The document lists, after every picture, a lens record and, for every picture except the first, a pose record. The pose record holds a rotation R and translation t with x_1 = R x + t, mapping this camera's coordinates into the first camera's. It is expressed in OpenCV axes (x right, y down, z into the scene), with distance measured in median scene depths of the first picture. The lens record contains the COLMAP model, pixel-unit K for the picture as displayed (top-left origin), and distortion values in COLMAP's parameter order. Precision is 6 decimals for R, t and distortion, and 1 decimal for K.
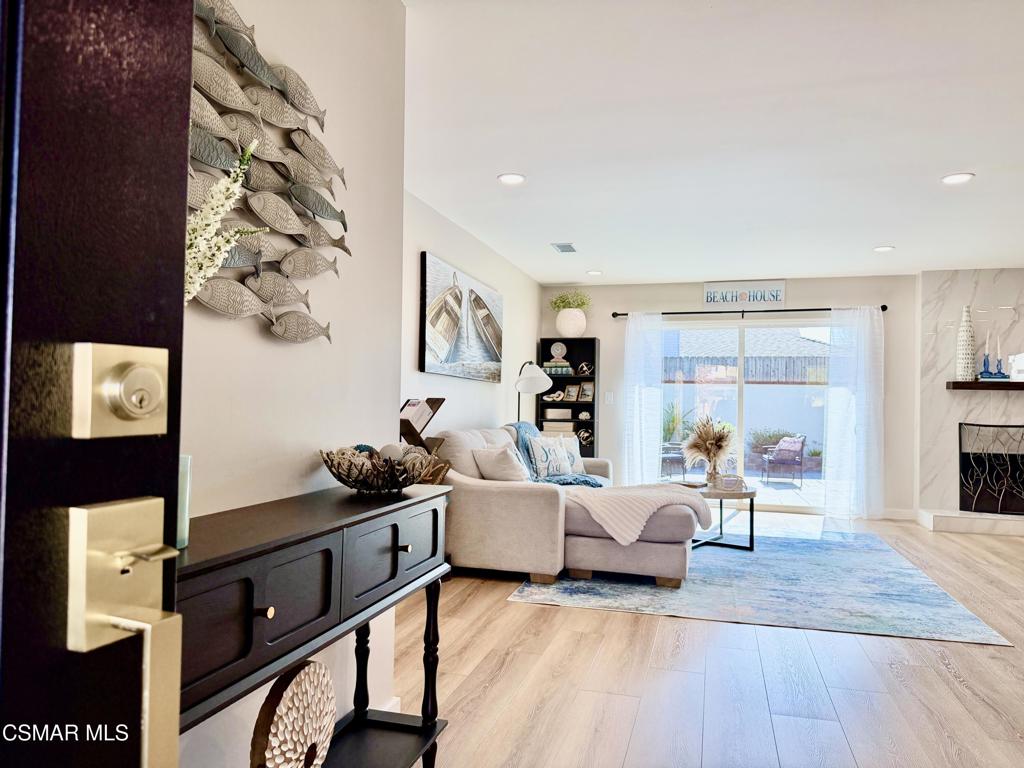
lens RADIAL K [[716.4, 0, 510.3], [0, 716.4, 386.8], [0, 0, 1]] dist [0.061292, -0.078993]
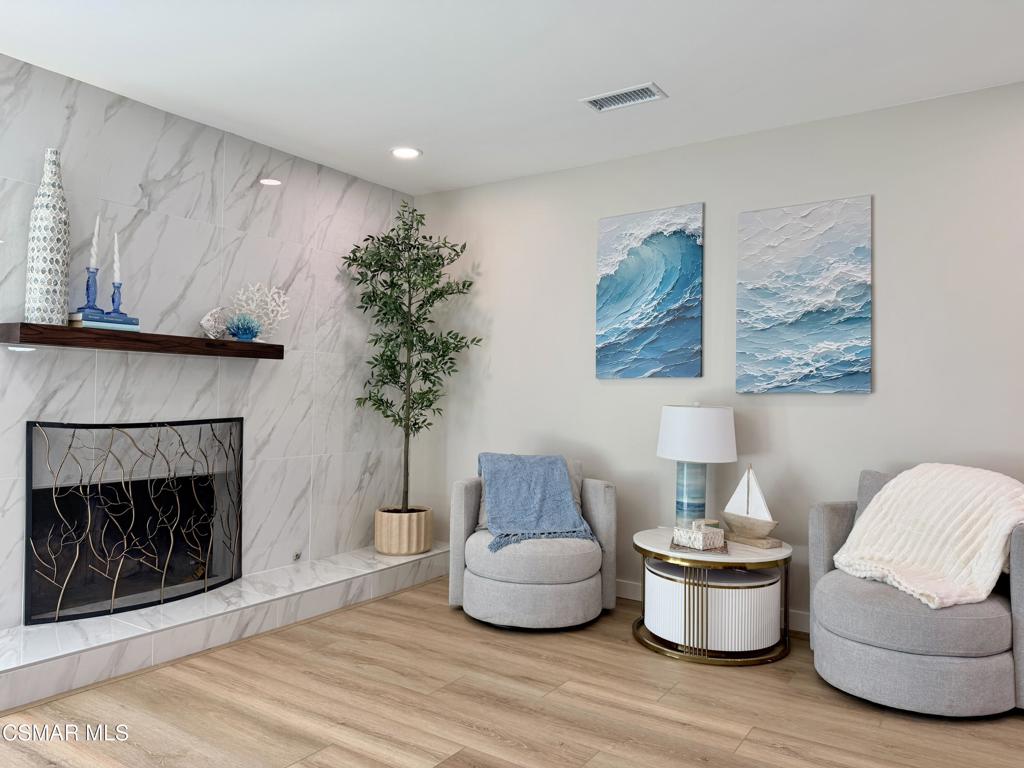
lens RADIAL K [[716.4, 0, 511.3], [0, 716.4, 387.4], [0, 0, 1]] dist [0.061292, -0.078993]
pose [[0.309736, -0.002119, 0.950820, 0.305081], [-0.028583, 0.999525, 0.011539, 0.016646], [-0.950393, -0.030752, 0.309528, 0.605077]]
